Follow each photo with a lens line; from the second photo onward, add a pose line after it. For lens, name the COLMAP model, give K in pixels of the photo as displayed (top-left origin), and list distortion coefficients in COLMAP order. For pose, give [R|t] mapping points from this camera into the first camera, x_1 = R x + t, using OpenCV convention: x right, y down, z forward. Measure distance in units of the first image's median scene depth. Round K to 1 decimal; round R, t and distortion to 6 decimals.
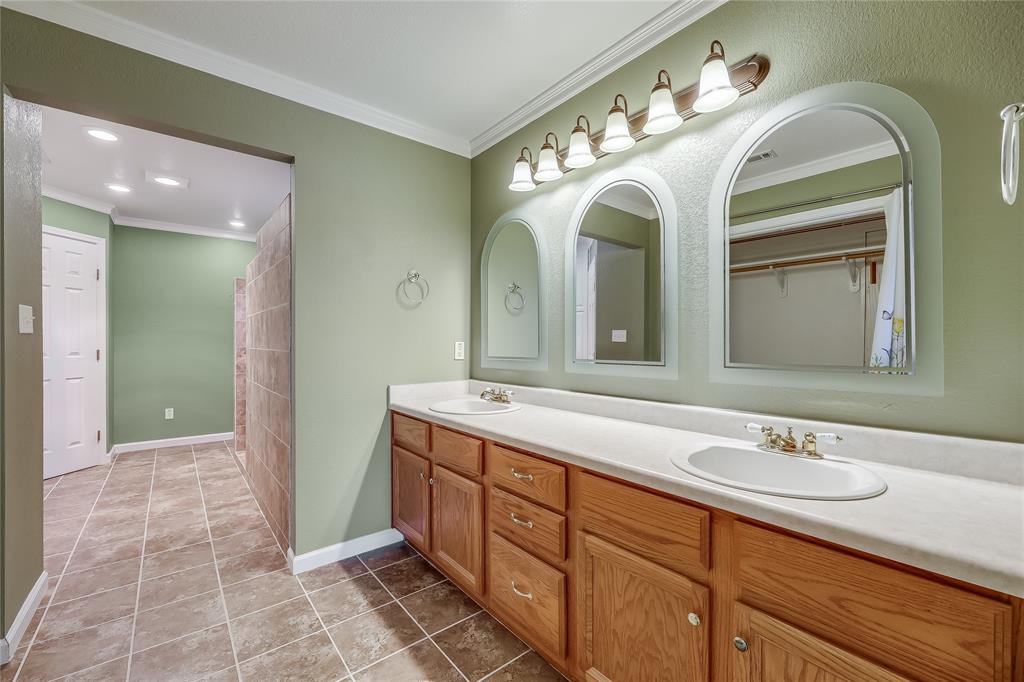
lens RADIAL K [[425.5, 0, 509.8], [0, 425.5, 341.6], [0, 0, 1]] dist [-0.001083, -0.000137]
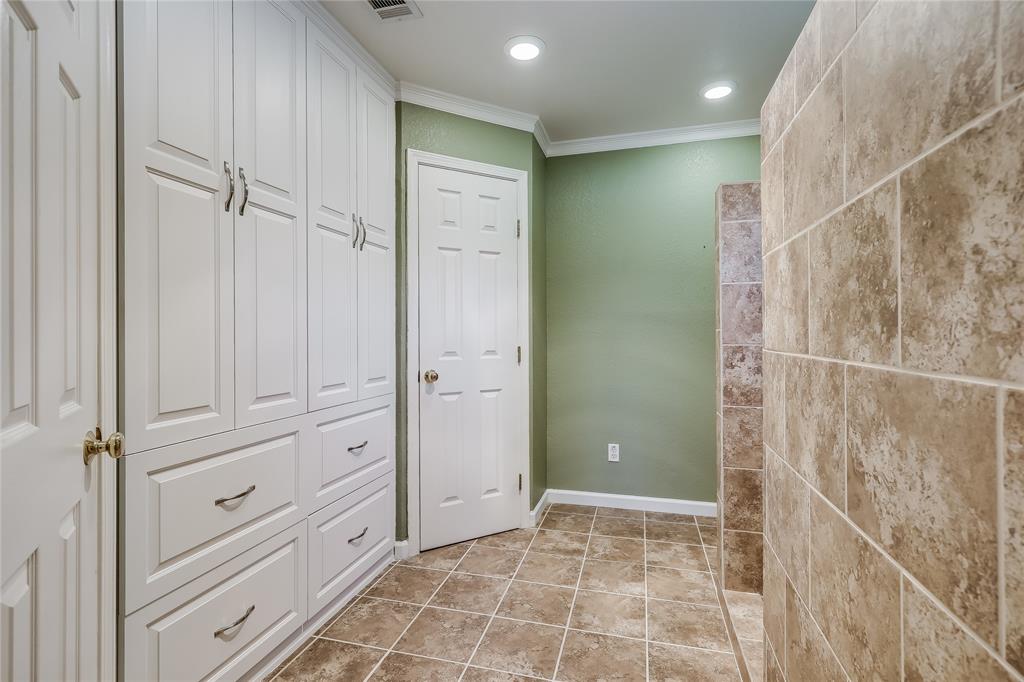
lens RADIAL K [[476.6, 0, 510.4], [0, 476.6, 333.9], [0, 0, 1]] dist [0.000660, 0.000022]
pose [[0.587466, -0.003400, -0.809242, -0.385346], [0.006104, 0.999981, 0.000229, 0.000333], [0.809226, -0.005074, 0.587475, 0.551107]]
